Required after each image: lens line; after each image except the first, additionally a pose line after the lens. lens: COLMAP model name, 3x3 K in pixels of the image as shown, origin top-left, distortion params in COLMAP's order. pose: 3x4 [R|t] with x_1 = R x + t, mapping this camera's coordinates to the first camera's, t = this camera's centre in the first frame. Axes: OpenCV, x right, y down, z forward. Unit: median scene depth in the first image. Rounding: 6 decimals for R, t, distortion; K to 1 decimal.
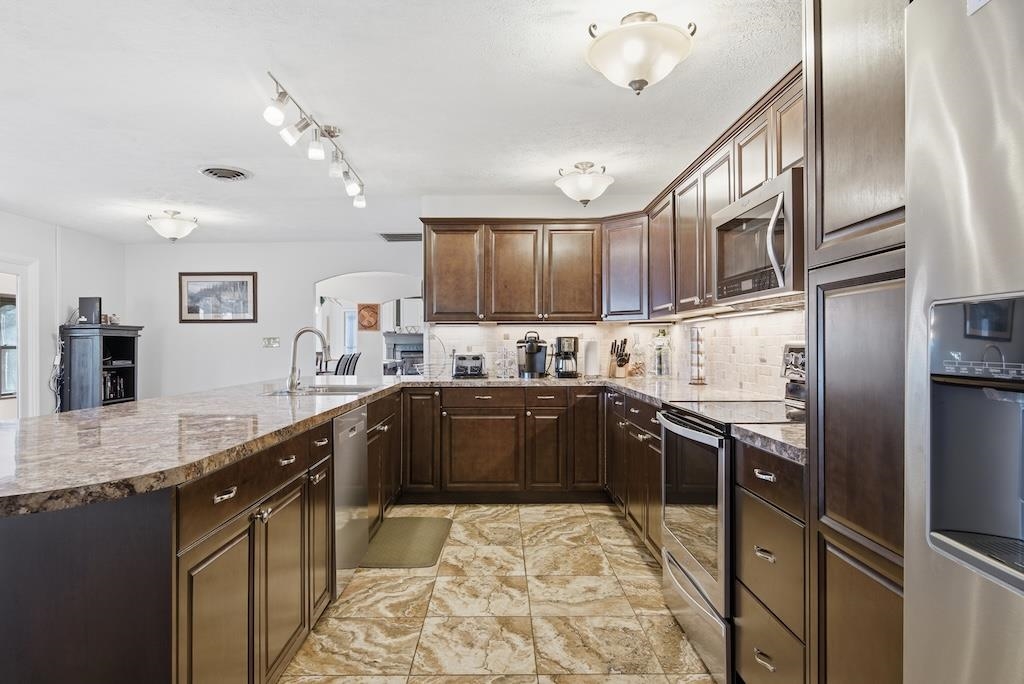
lens RADIAL K [[627.4, 0, 510.5], [0, 627.4, 339.0], [0, 0, 1]] dist [0.006157, -0.015559]
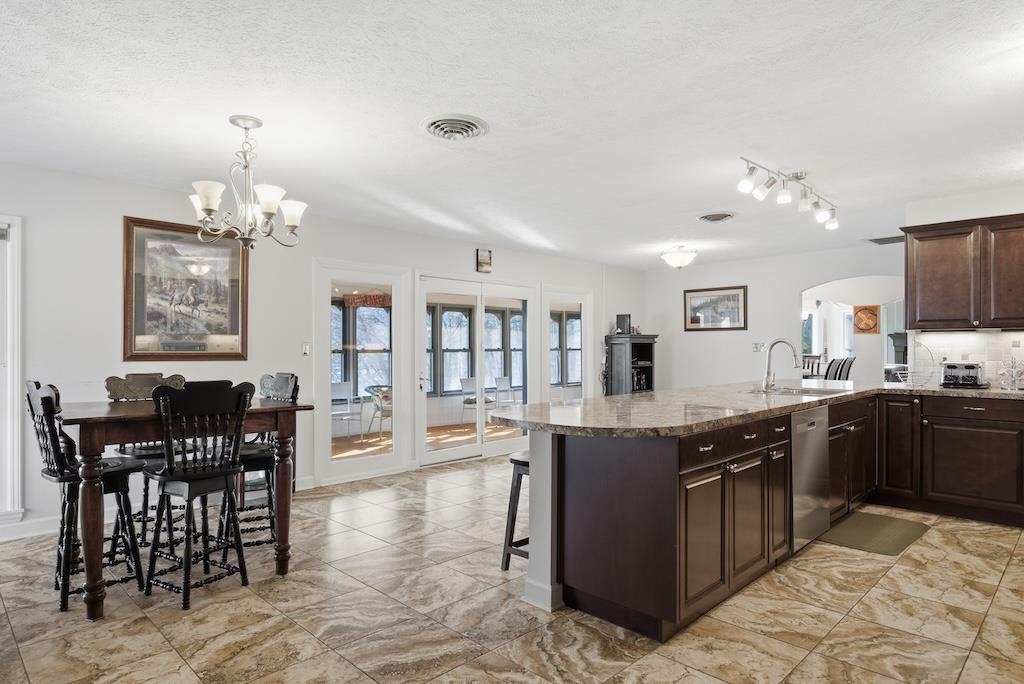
lens RADIAL K [[627.4, 0, 506.5], [0, 627.4, 338.8], [0, 0, 1]] dist [0.006157, -0.015559]
pose [[0.722122, -0.003405, -0.691757, 0.109177], [0.002710, 0.999994, -0.002093, -0.014331], [0.691760, -0.000363, 0.722127, -0.196943]]
